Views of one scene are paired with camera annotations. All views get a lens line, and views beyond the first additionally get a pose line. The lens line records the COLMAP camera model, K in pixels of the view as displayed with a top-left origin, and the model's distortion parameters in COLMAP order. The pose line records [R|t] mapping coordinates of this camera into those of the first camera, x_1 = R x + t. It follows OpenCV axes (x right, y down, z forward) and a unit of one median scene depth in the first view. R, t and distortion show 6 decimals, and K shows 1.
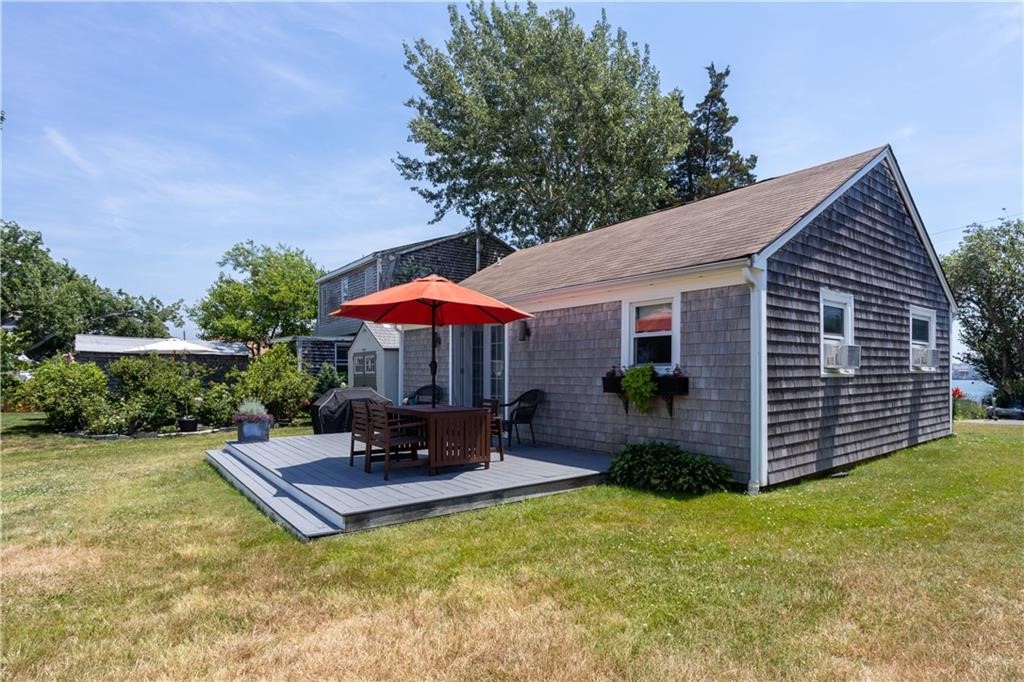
lens RADIAL K [[534.6, 0, 554.5], [0, 534.6, 375.7], [0, 0, 1]] dist [-0.043920, -0.000685]
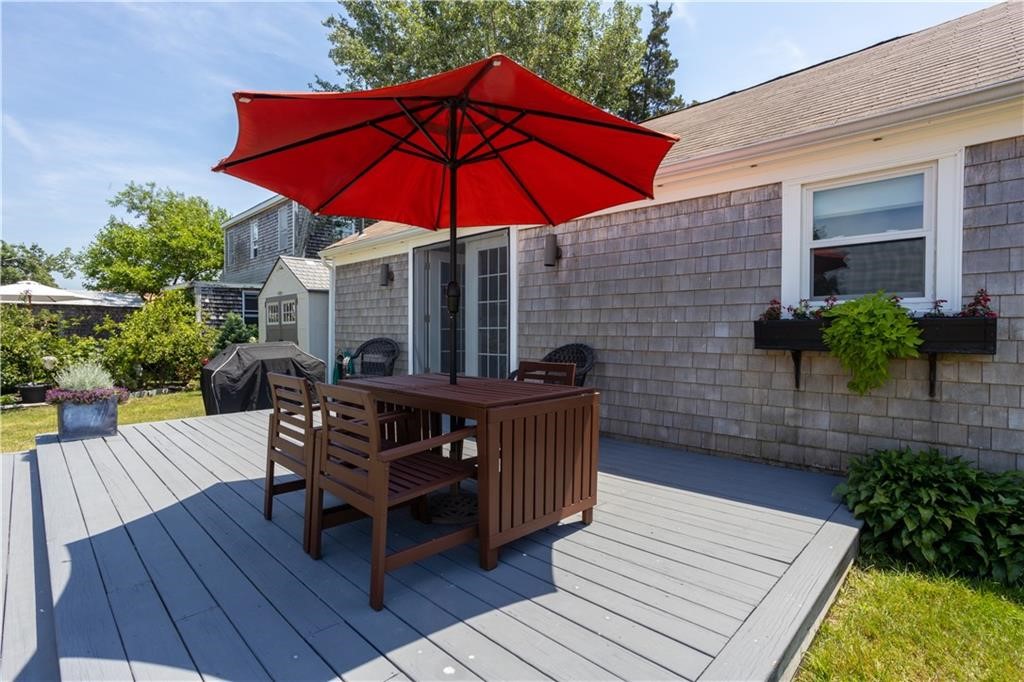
lens RADIAL K [[501.1, 0, 510.0], [0, 501.1, 334.7], [0, 0, 1]] dist [-0.031091, 0.004266]
pose [[0.995278, -0.001718, 0.097046, -0.095904], [0.000966, 0.999969, 0.007794, 0.005915], [-0.097056, -0.007664, 0.995249, 0.246657]]
